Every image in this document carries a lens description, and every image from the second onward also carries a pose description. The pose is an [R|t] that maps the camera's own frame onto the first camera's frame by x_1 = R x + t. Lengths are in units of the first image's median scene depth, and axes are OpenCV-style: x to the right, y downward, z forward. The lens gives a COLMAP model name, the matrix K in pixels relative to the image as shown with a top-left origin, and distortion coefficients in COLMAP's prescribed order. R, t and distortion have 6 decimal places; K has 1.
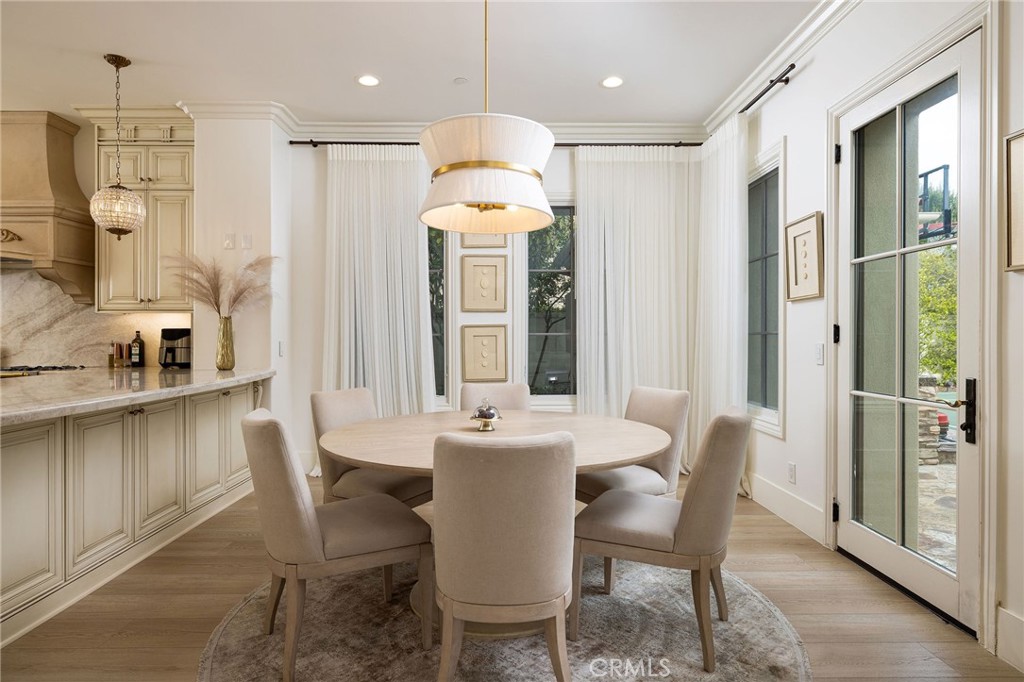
lens RADIAL K [[576.8, 0, 509.6], [0, 576.8, 341.4], [0, 0, 1]] dist [-0.003327, -0.001678]
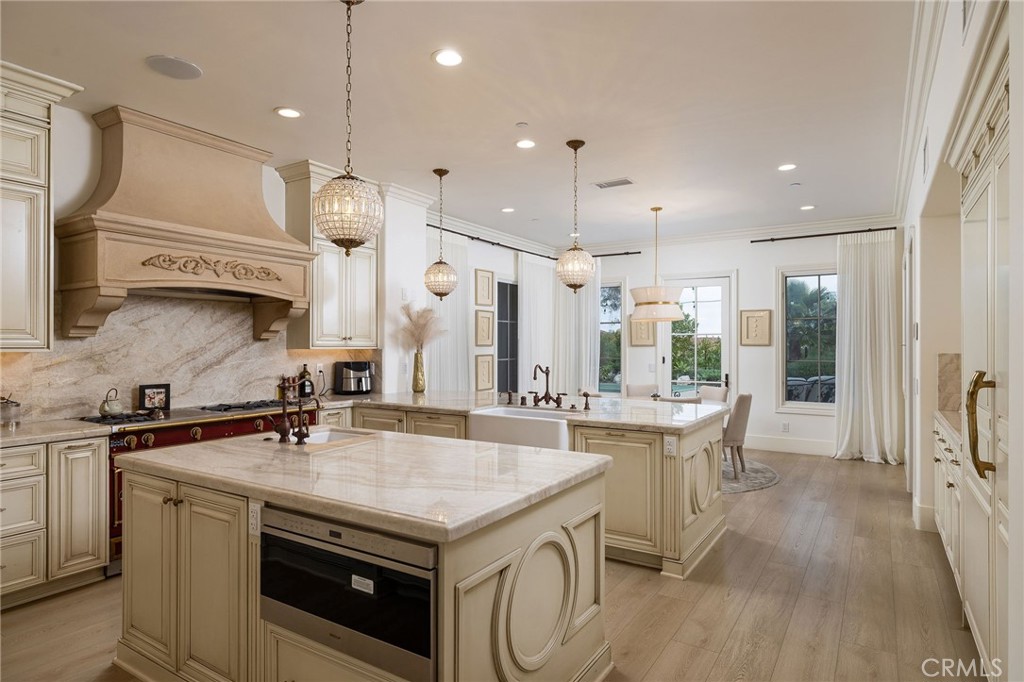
lens RADIAL K [[576.8, 0, 511.8], [0, 576.8, 342.0], [0, 0, 1]] dist [-0.003327, -0.001678]
pose [[0.544353, 0.006451, 0.838832, -1.420068], [0.005766, 0.999918, -0.011431, -0.047640], [-0.838837, 0.011059, 0.544271, 0.079372]]
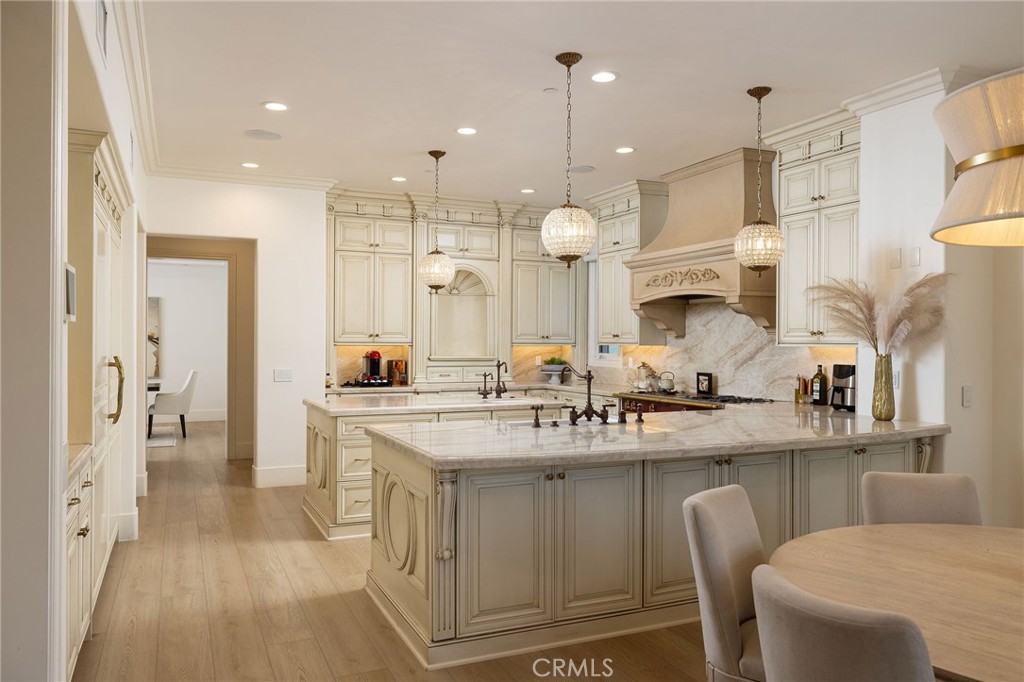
lens RADIAL K [[753.3, 0, 510.0], [0, 753.3, 341.2], [0, 0, 1]] dist [-0.003064, 0.003016]
pose [[0.396952, 0.001939, -0.917837, 0.251807], [-0.009372, 0.999954, -0.001941, -0.050801], [0.917791, 0.009372, 0.396952, 0.095730]]
